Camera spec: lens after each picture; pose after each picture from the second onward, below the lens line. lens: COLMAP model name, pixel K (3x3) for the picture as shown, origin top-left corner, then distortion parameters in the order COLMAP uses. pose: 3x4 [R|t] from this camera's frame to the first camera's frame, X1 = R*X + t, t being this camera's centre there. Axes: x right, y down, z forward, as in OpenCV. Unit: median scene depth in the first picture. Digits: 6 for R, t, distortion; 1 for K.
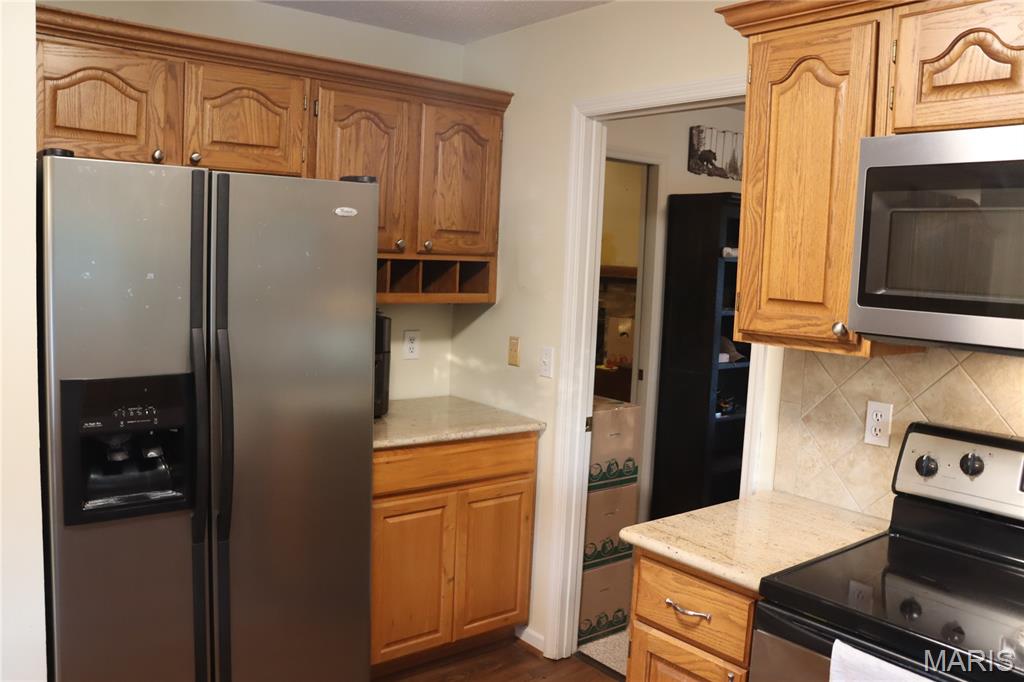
lens RADIAL K [[860.1, 0, 512.6], [0, 860.1, 337.9], [0, 0, 1]] dist [-0.073902, 0.032814]
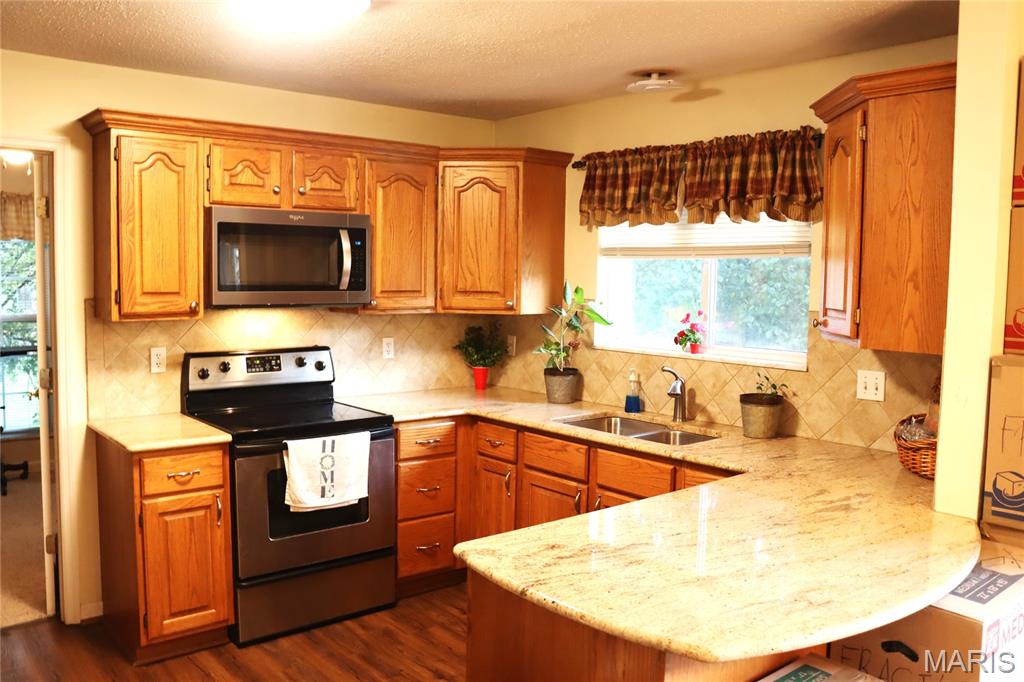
lens RADIAL K [[860.1, 0, 513.9], [0, 860.1, 341.8], [0, 0, 1]] dist [-0.073902, 0.032814]
pose [[-0.014473, -0.124142, 0.992159, -1.408642], [0.078372, 0.989069, 0.124899, -0.103906], [-0.996819, 0.079565, -0.004586, 0.301811]]
